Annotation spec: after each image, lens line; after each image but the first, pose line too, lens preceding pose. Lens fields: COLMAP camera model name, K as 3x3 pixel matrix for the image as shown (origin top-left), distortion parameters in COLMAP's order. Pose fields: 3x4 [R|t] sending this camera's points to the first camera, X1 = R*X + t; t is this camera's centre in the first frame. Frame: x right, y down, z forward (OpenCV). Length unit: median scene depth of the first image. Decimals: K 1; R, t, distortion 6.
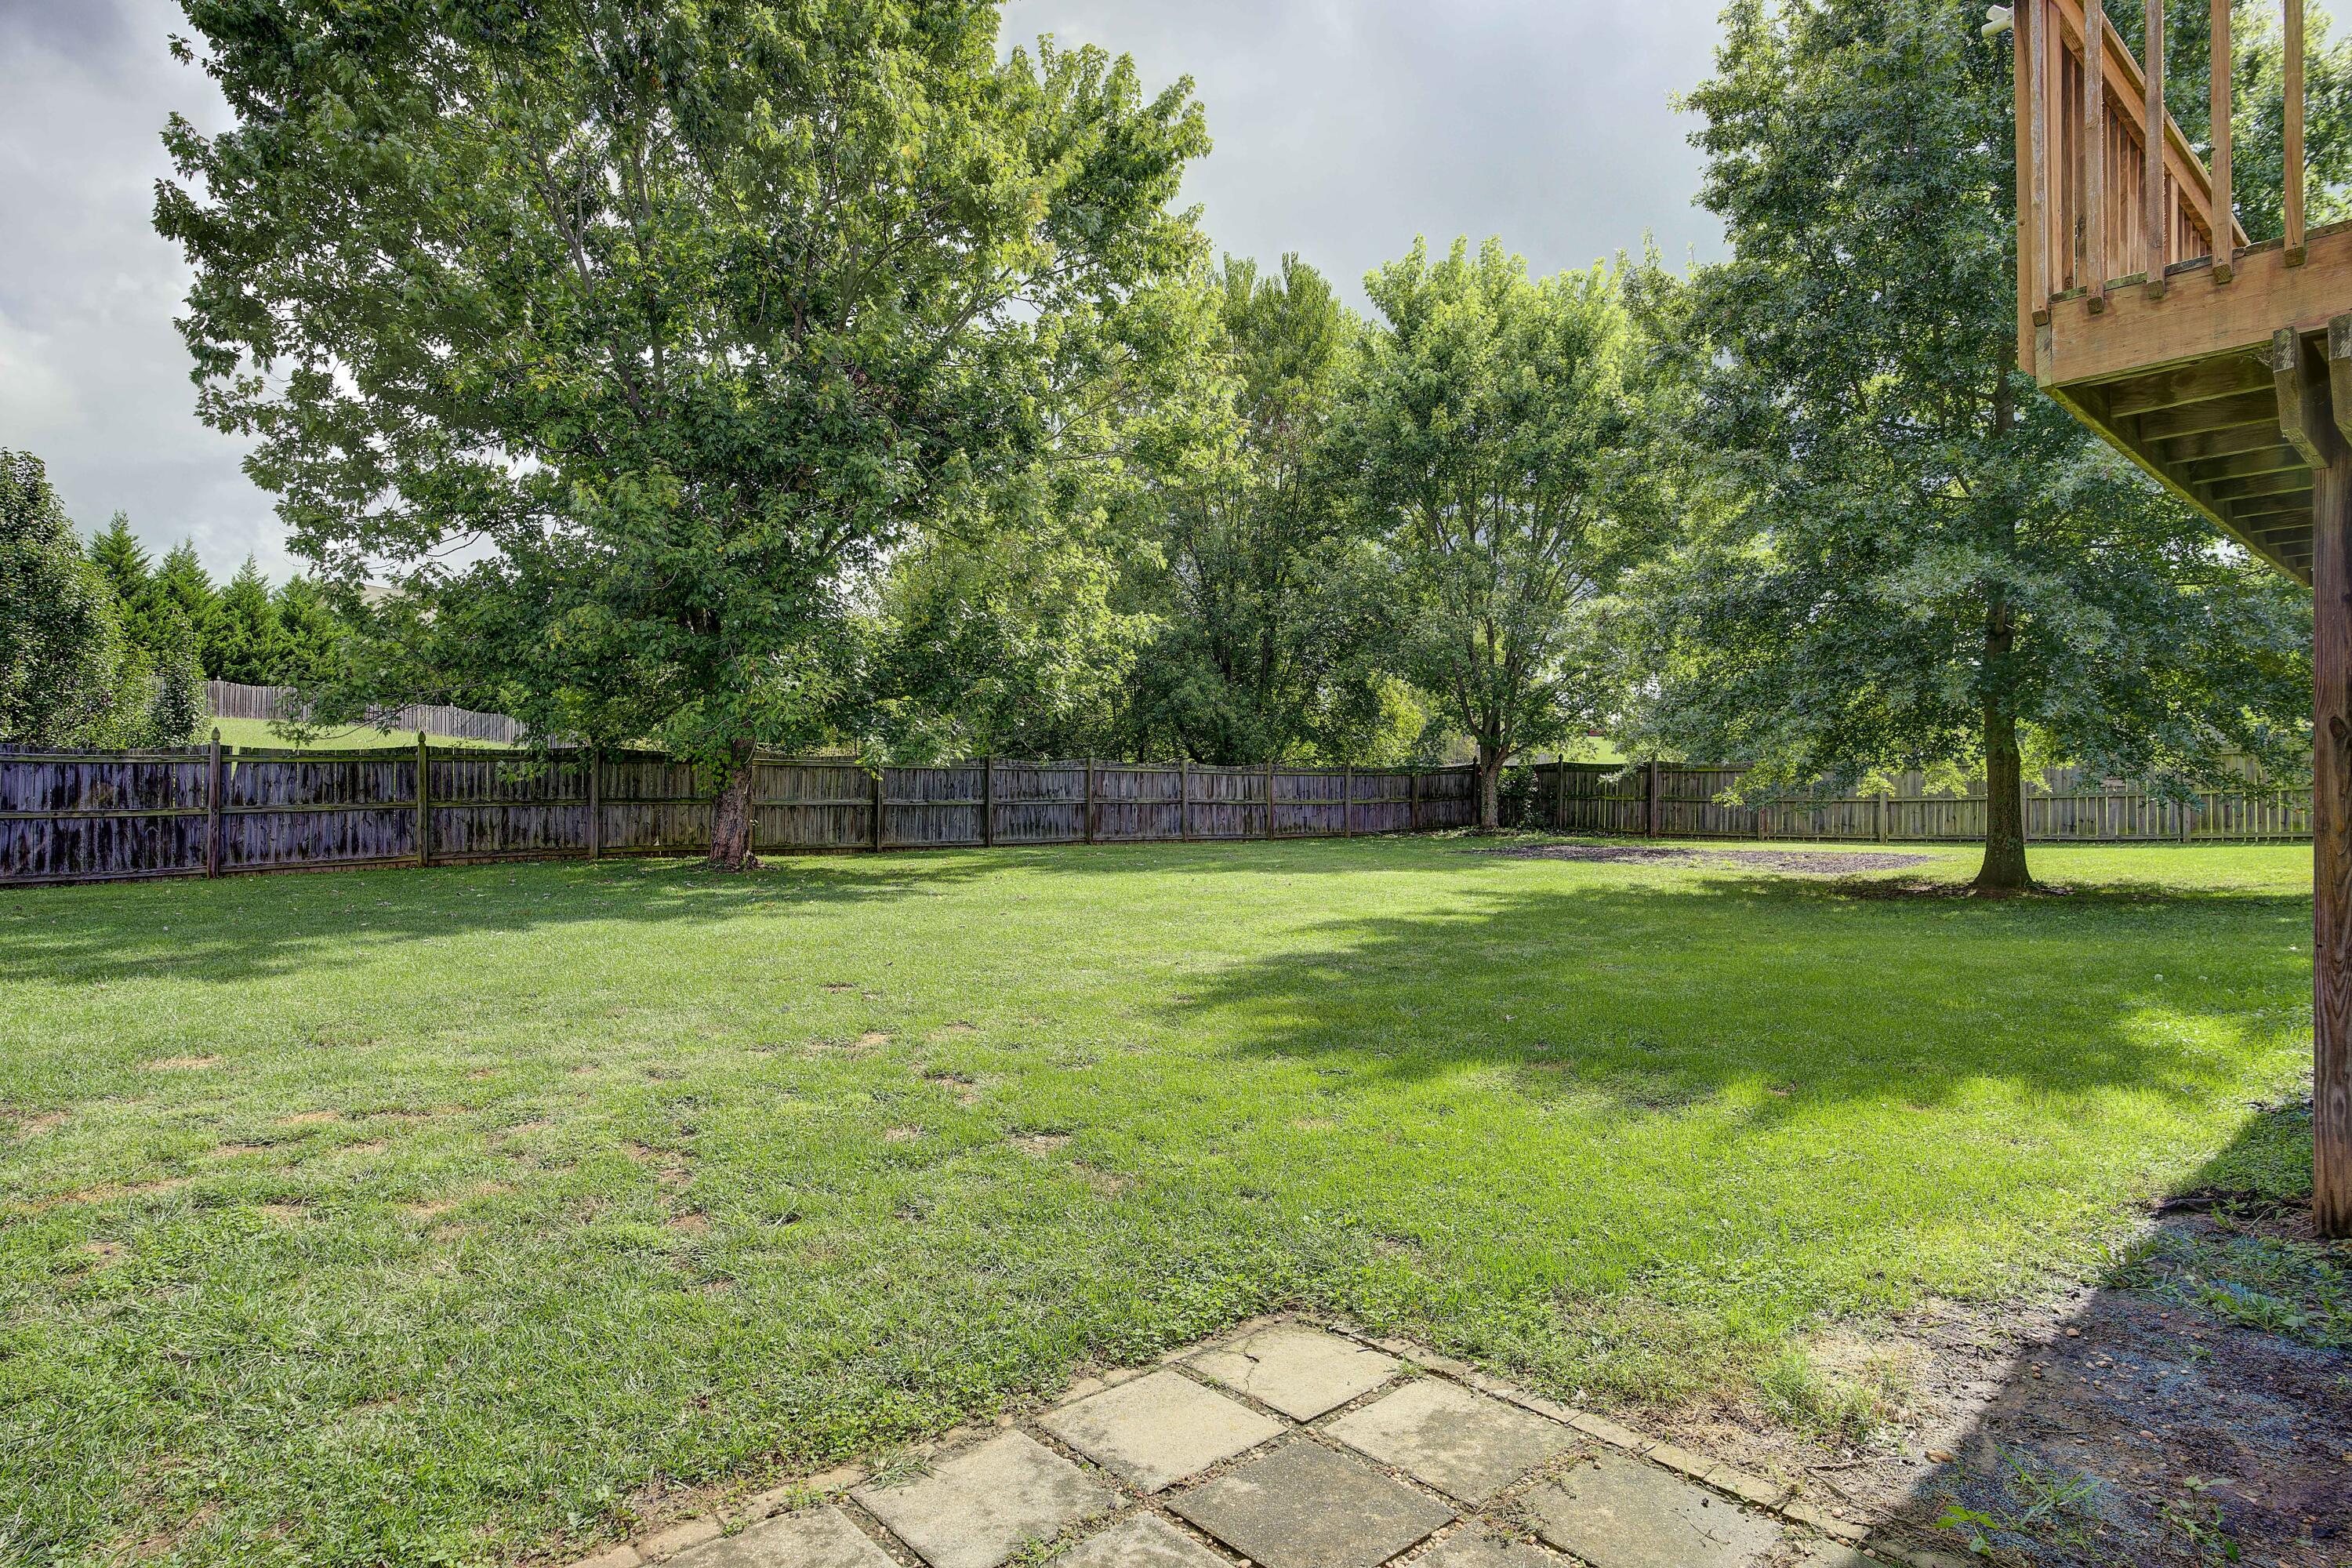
lens RADIAL K [[1265.3, 0, 1173.7], [0, 1265.3, 799.7], [0, 0, 1]] dist [-0.044090, 0.028167]
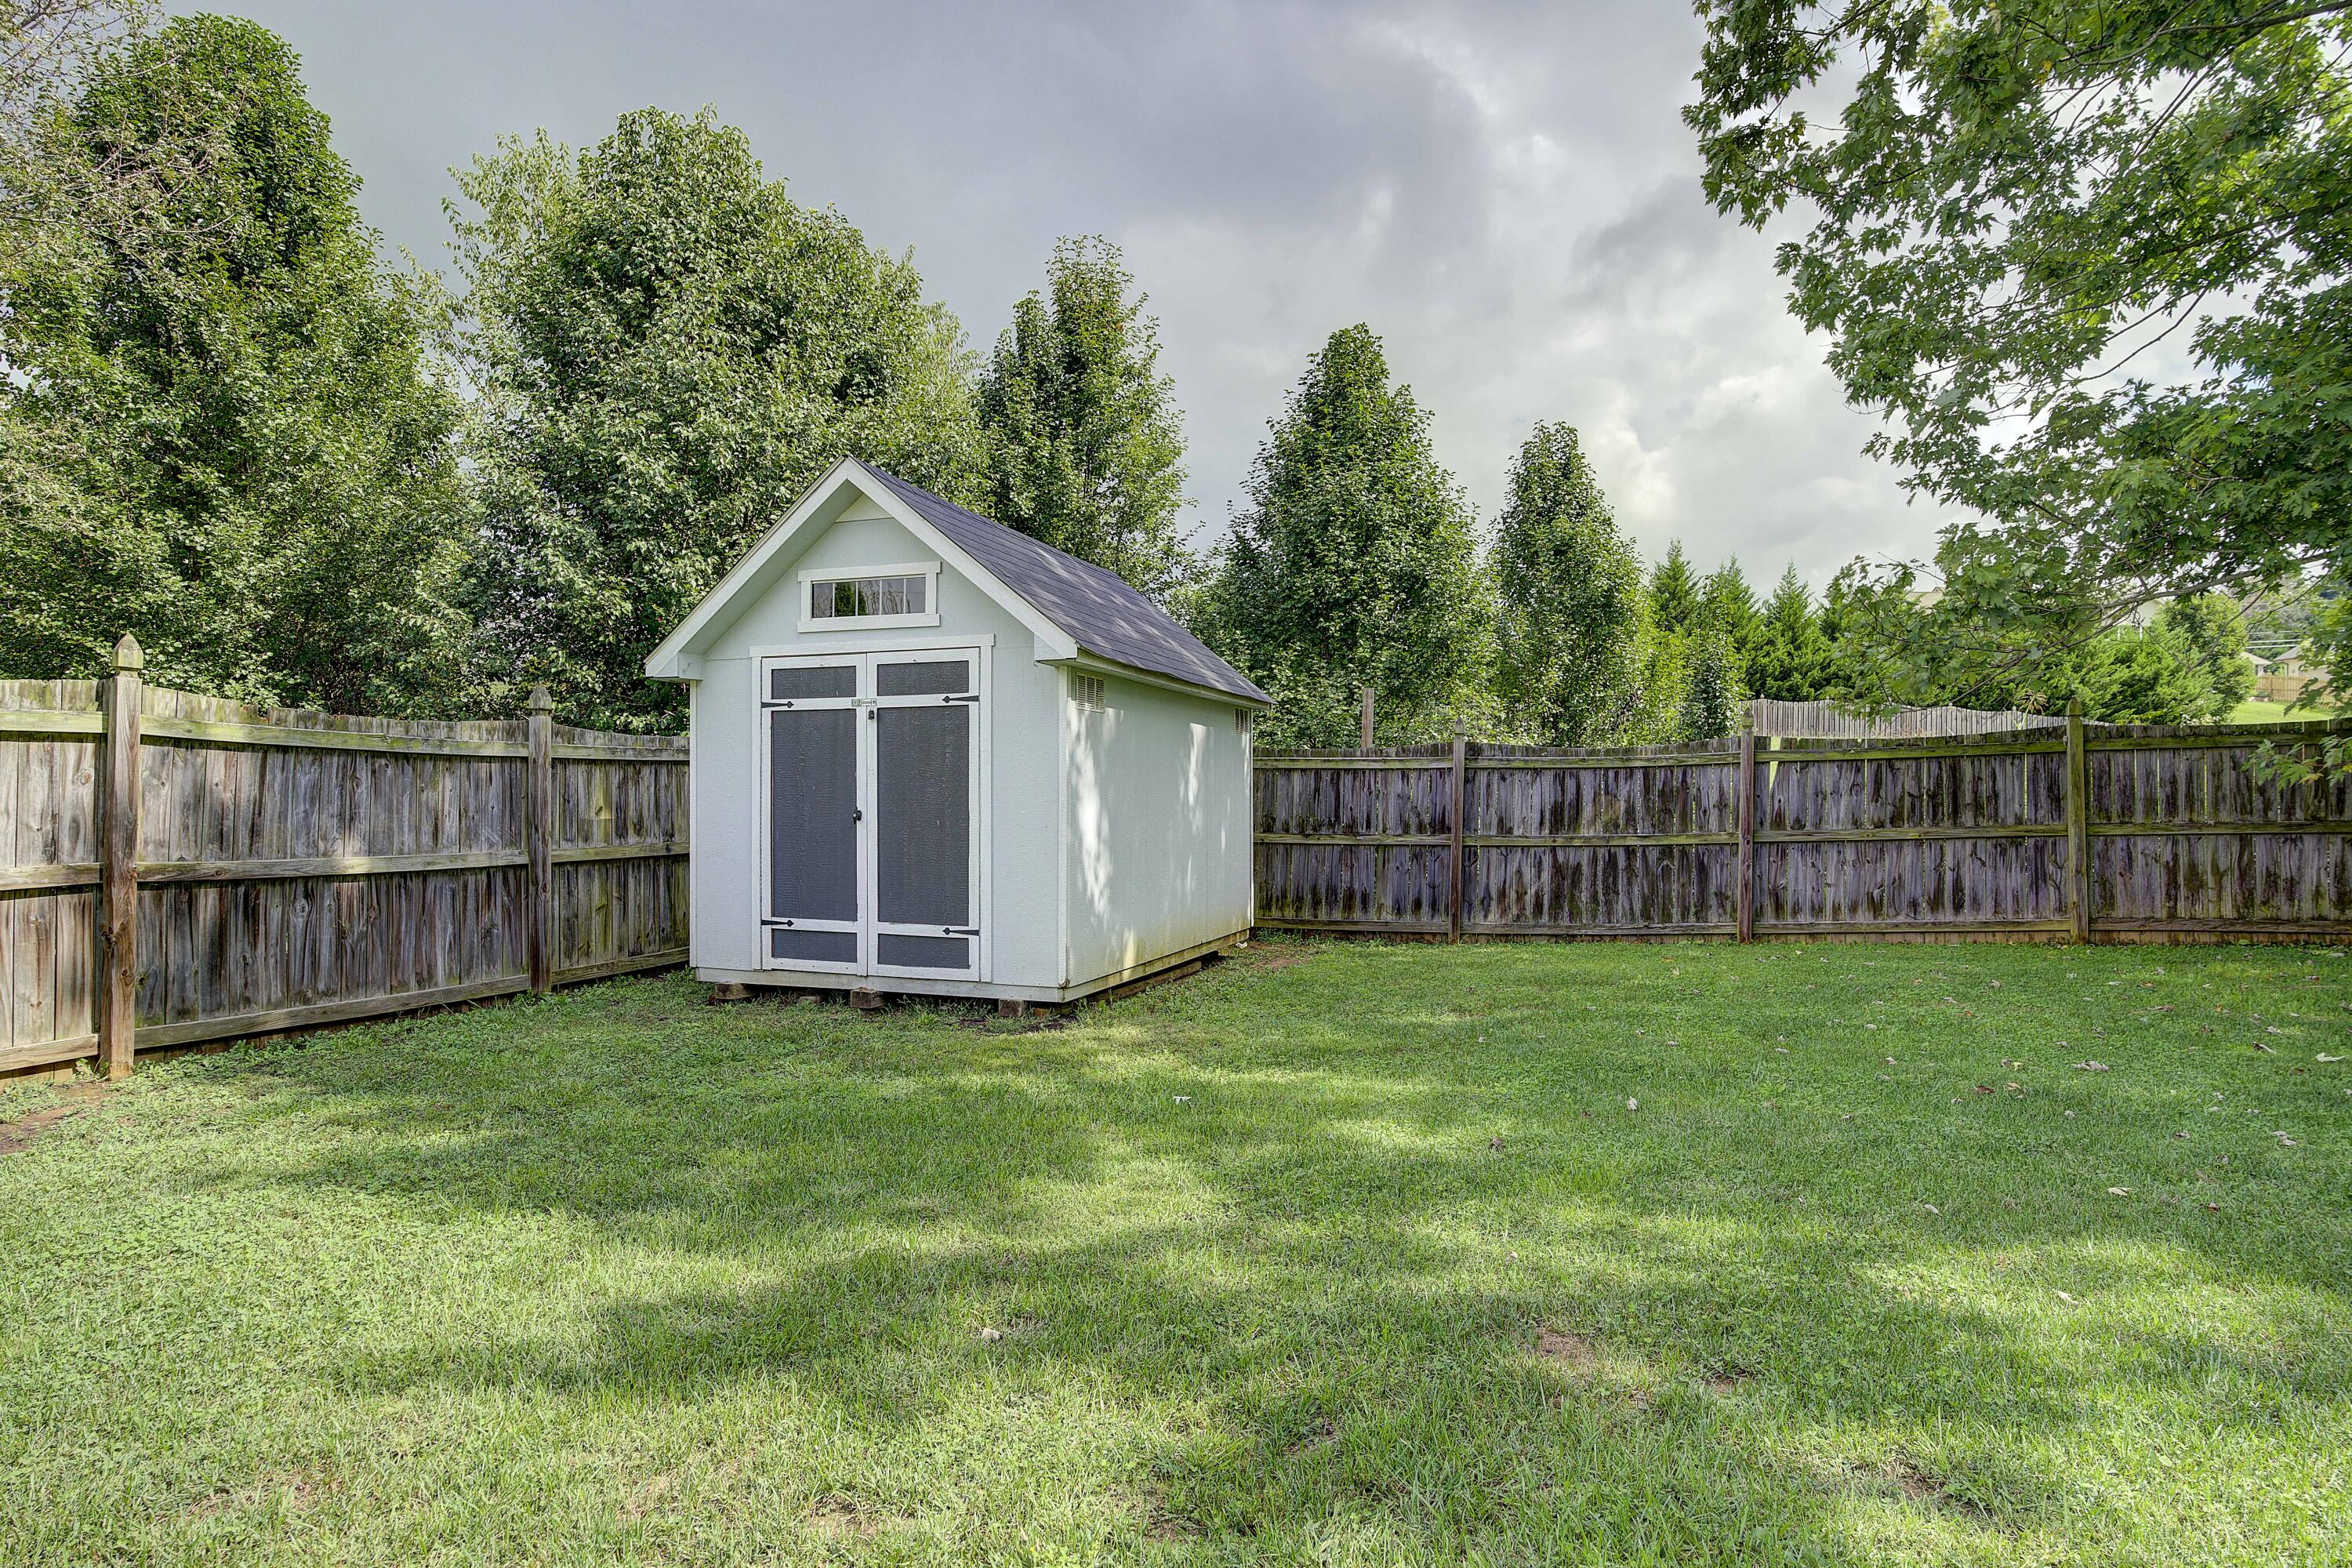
lens RADIAL K [[1265.3, 0, 1173.7], [0, 1265.3, 799.7], [0, 0, 1]] dist [-0.044090, 0.028167]
pose [[0.456992, -0.016891, -0.889311, -0.312575], [-0.002381, 0.999793, -0.020213, 0.002933], [0.889468, 0.011355, 0.456857, 0.418339]]
